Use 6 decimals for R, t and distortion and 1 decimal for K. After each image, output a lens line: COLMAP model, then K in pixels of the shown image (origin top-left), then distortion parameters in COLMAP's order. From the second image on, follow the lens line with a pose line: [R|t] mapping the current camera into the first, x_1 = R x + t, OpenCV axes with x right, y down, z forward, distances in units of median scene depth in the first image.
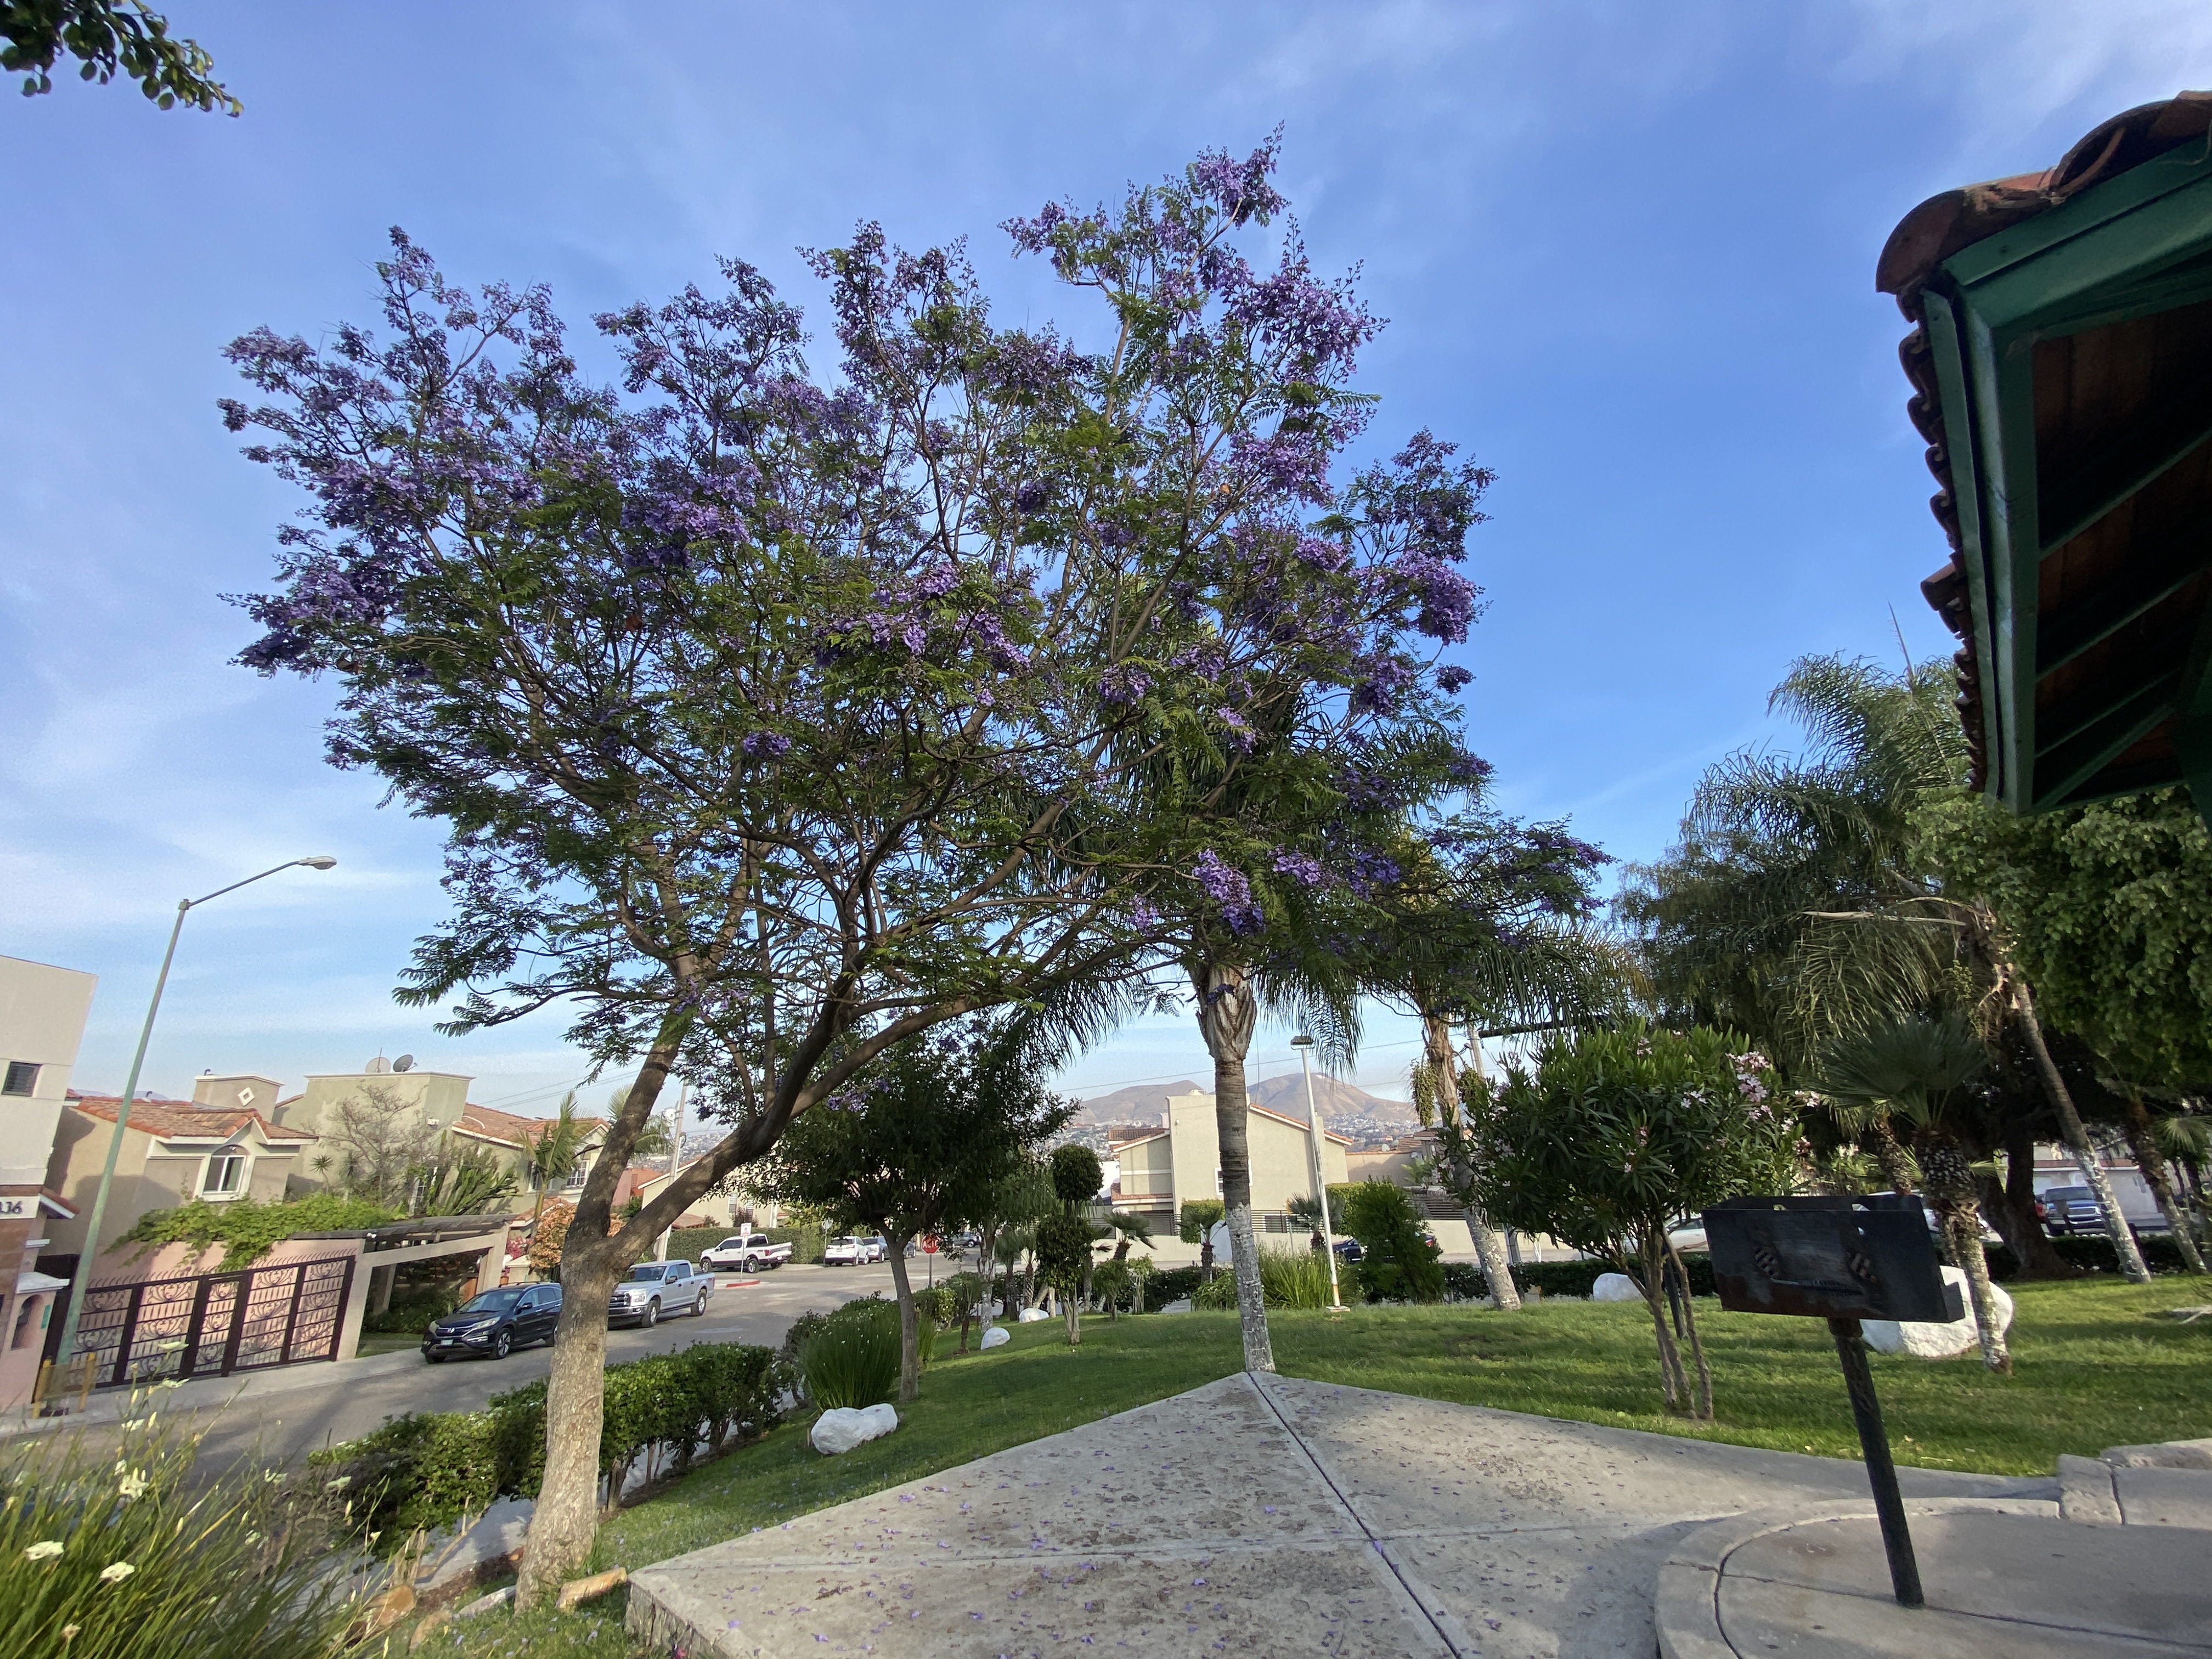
lens RADIAL K [[914.1, 0, 1106.0], [0, 914.1, 829.5], [0, 0, 1]] dist [-0.018451, -0.000165]
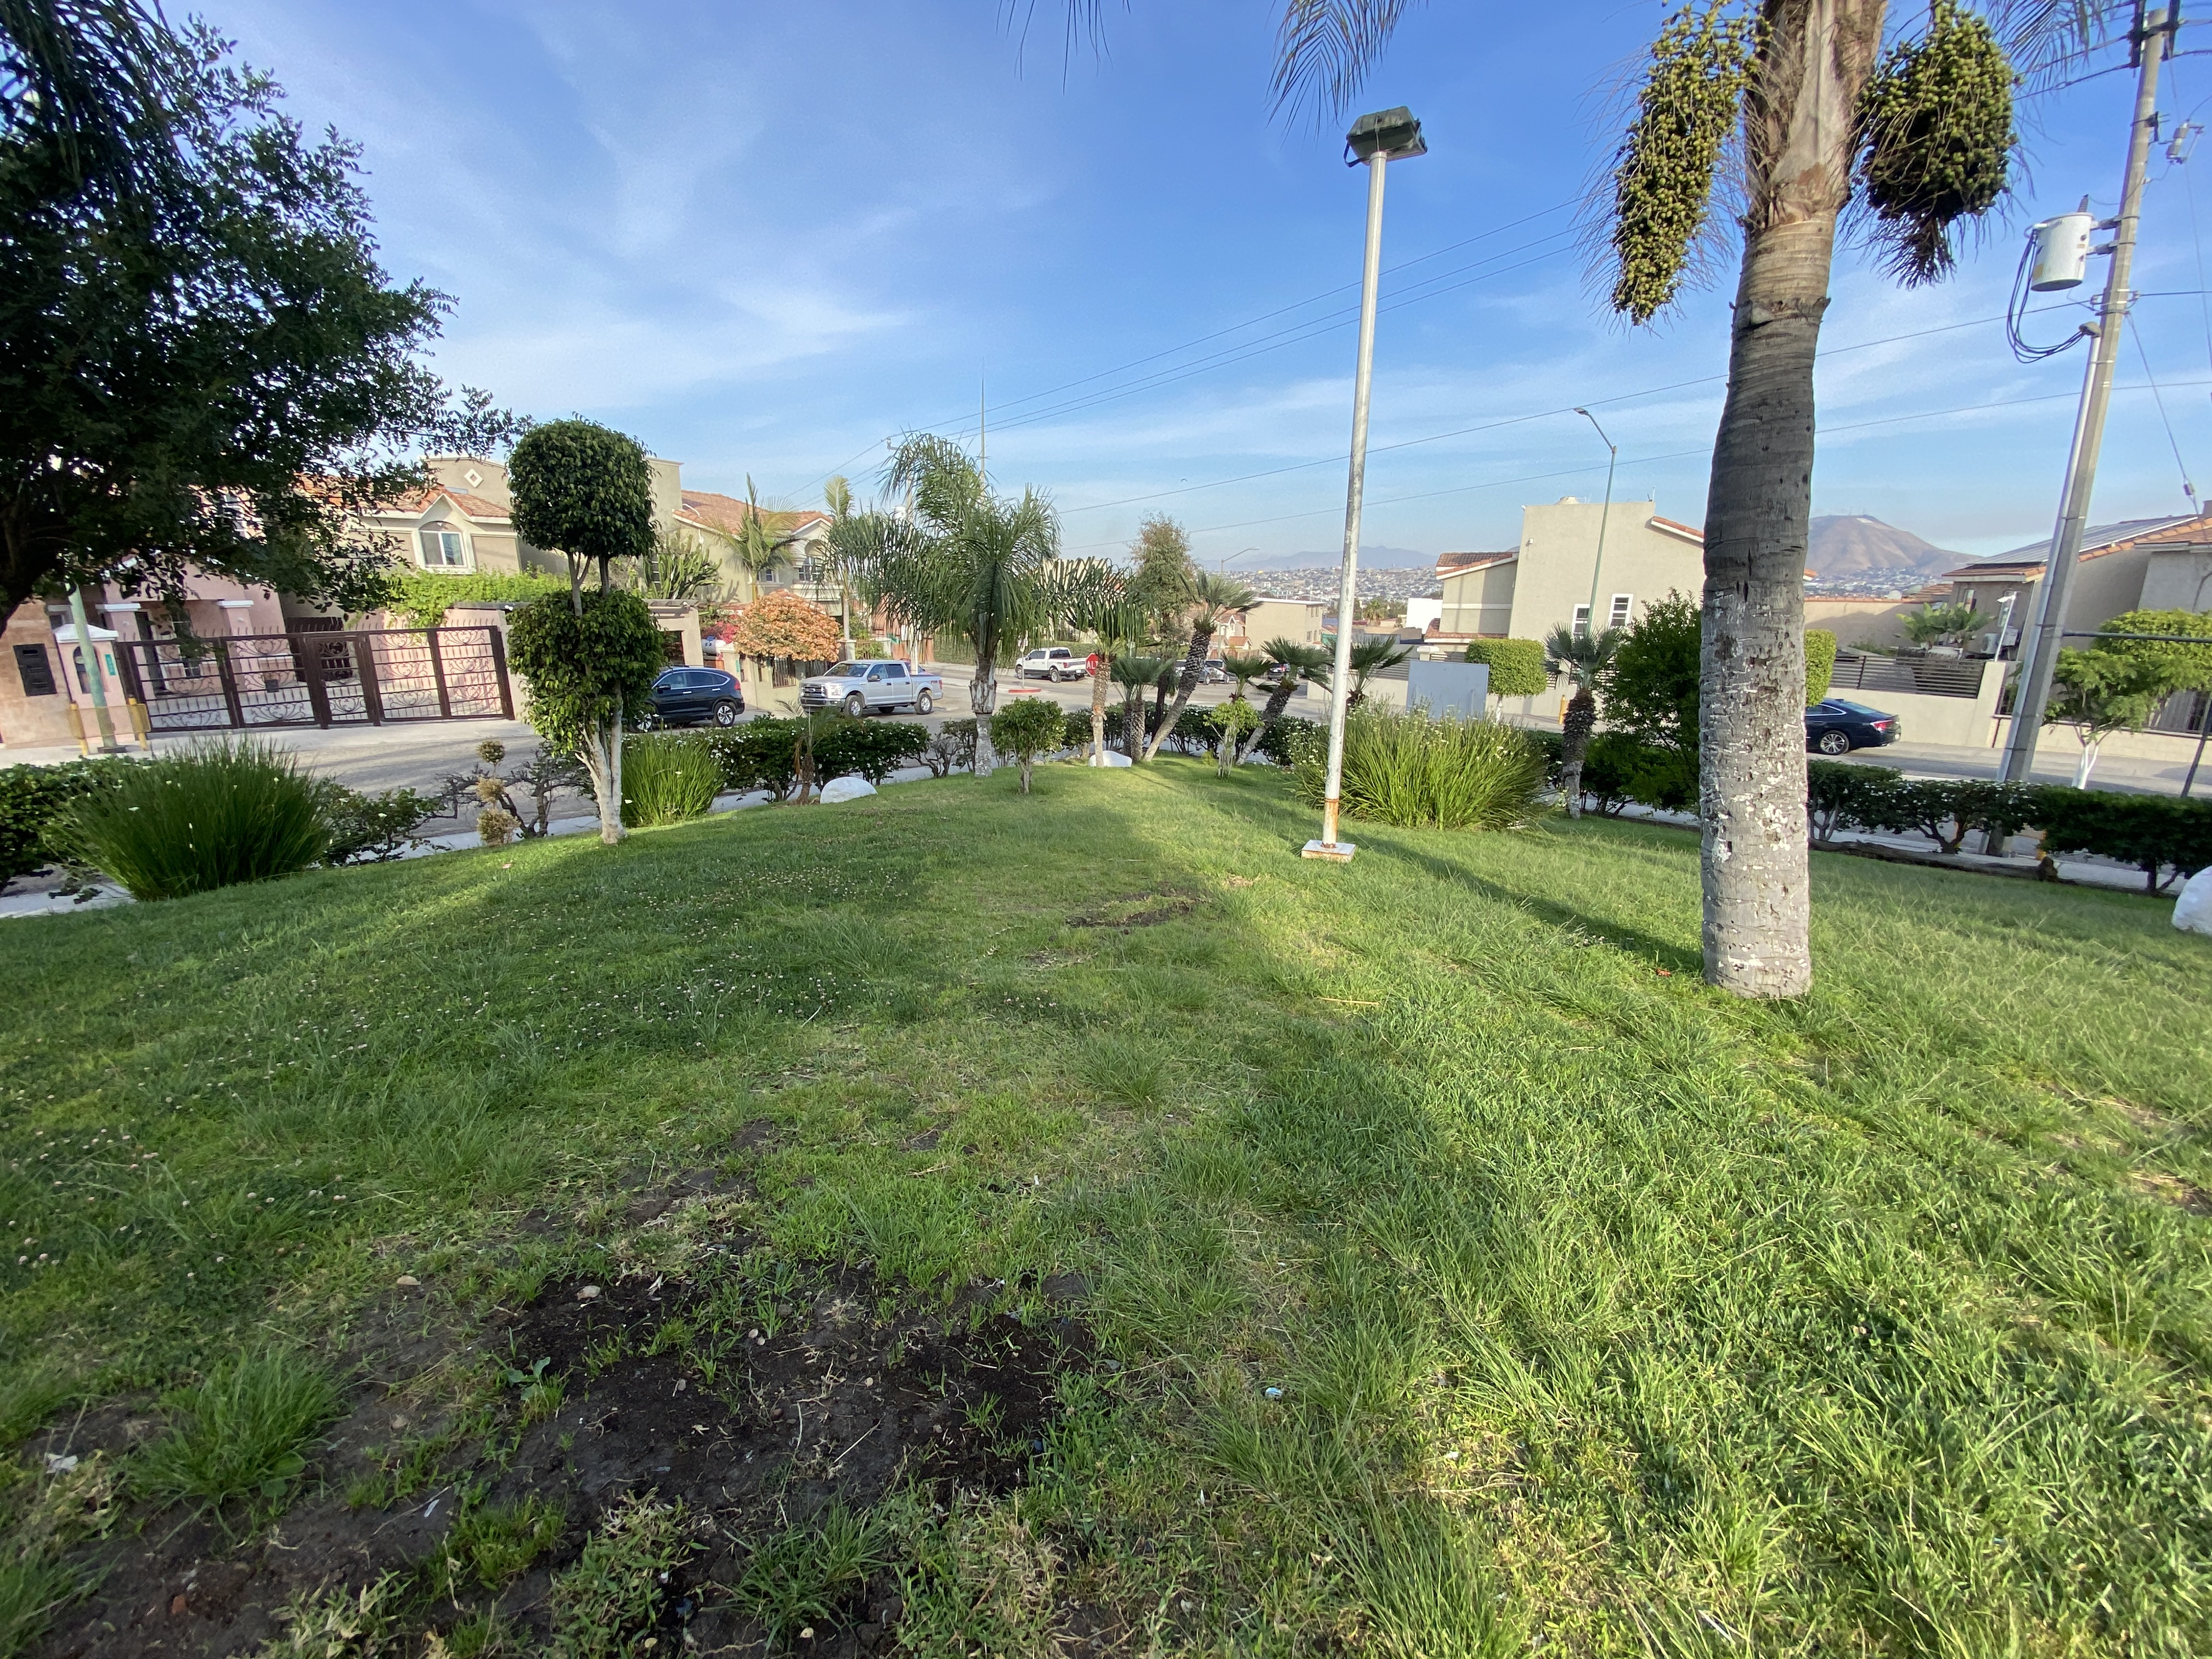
lens RADIAL K [[914.1, 0, 1106.0], [0, 914.1, 829.5], [0, 0, 1]] dist [-0.018451, -0.000165]
pose [[0.901461, 0.156277, -0.403664, 0.100994], [0.096664, 0.836322, 0.539650, 0.088408], [0.421928, -0.525493, 0.738805, 0.200980]]
